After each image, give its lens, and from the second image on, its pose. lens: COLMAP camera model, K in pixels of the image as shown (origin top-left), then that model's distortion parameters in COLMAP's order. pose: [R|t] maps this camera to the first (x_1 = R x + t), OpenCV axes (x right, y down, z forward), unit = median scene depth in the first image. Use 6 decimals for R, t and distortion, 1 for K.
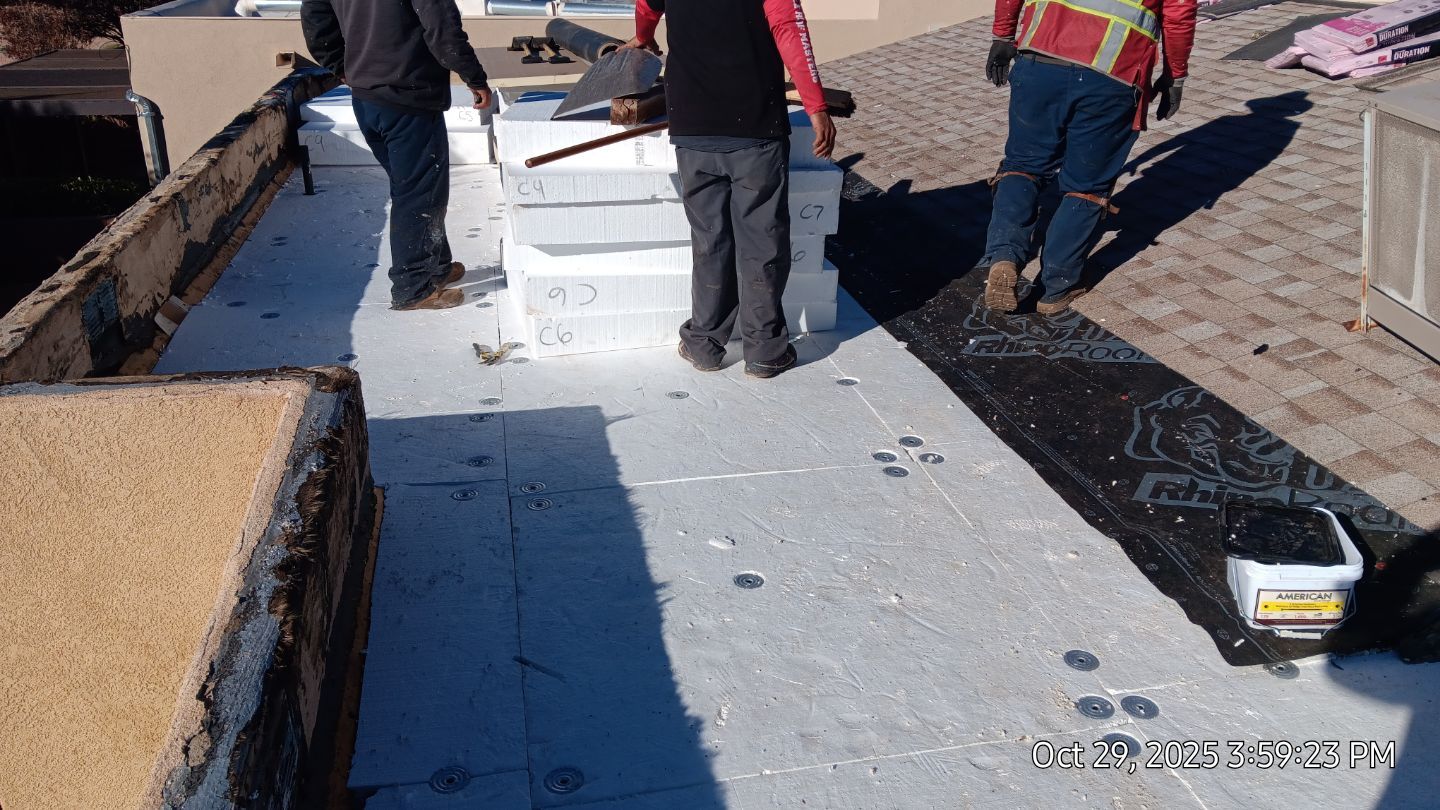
lens RADIAL K [[1101.5, 0, 728.6], [0, 1101.5, 432.1], [0, 0, 1]] dist [0.092496, -0.181052]
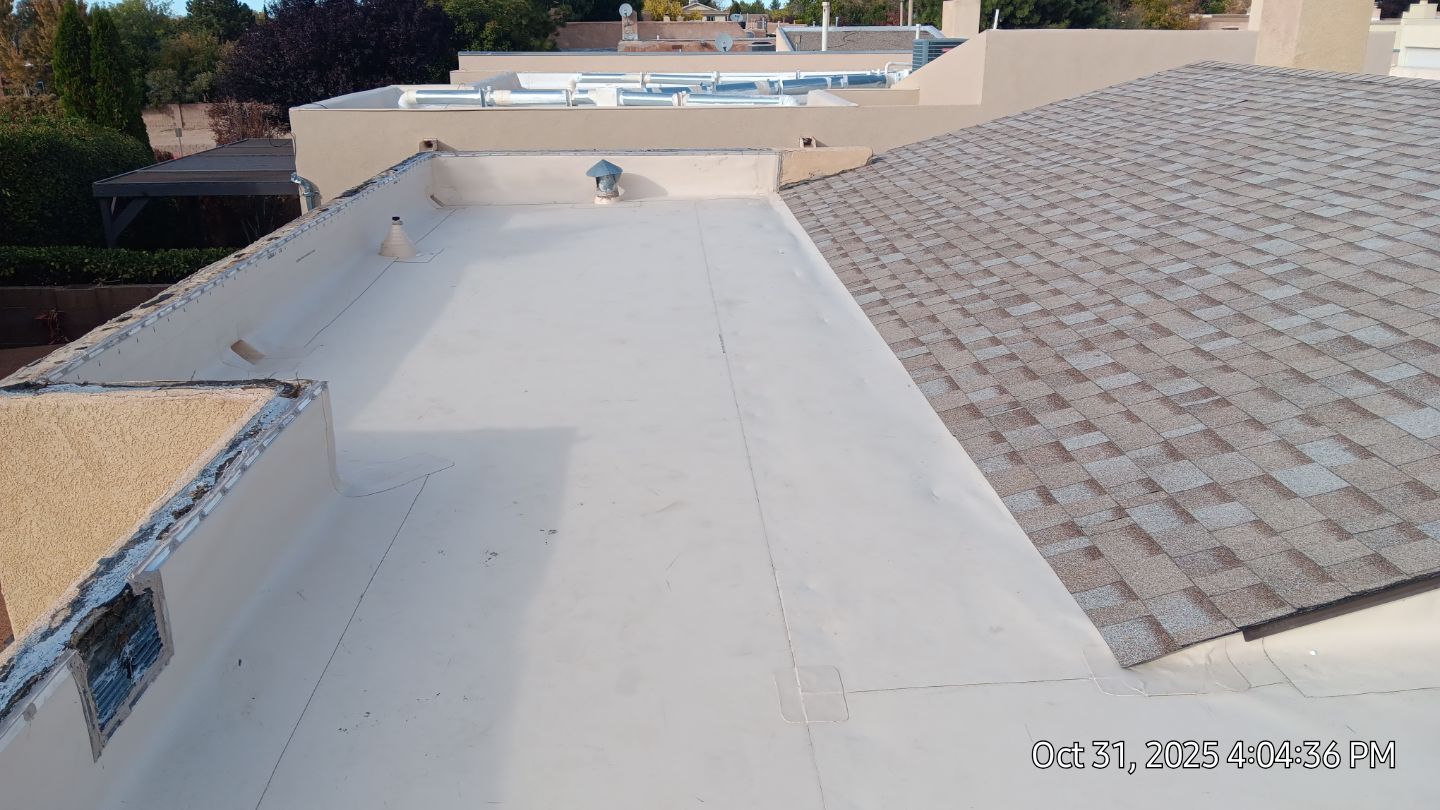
lens RADIAL K [[1101.5, 0, 728.6], [0, 1101.5, 432.1], [0, 0, 1]] dist [0.092496, -0.181052]
pose [[0.989107, 0.029965, -0.144115, 0.206342], [-0.040354, 0.996751, -0.069710, 0.047291], [0.141558, 0.074766, 0.987103, -0.098541]]
